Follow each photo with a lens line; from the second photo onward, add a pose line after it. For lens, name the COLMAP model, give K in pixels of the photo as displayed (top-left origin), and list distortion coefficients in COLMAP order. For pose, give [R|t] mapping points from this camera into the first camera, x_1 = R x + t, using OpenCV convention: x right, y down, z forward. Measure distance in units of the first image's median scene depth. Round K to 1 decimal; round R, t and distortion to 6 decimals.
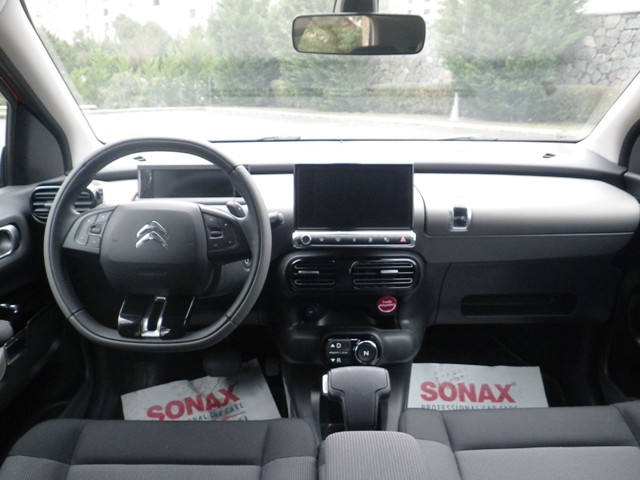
lens RADIAL K [[524.1, 0, 319.5], [0, 524.1, 239.9], [0, 0, 1]] dist [-0.006429, 0.001019]
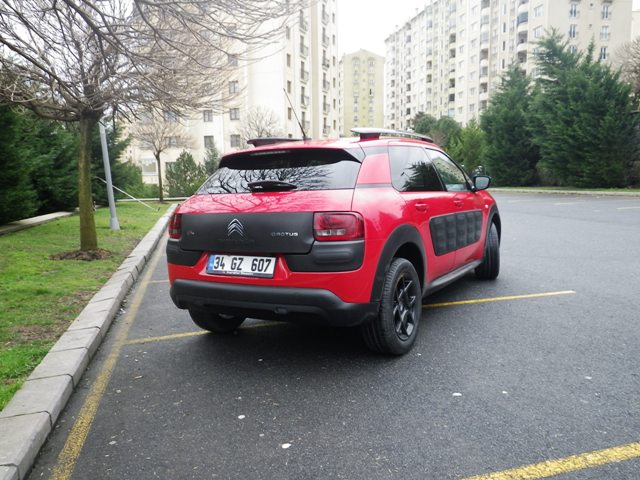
lens RADIAL K [[524.1, 0, 319.6], [0, 524.1, 240.9], [0, 0, 1]] dist [-0.006429, 0.001019]
pose [[0.860095, 0.018640, -0.509794, 0.086502], [-0.096842, 0.987126, -0.127294, 0.047629], [0.500858, 0.158854, 0.850827, -0.158723]]
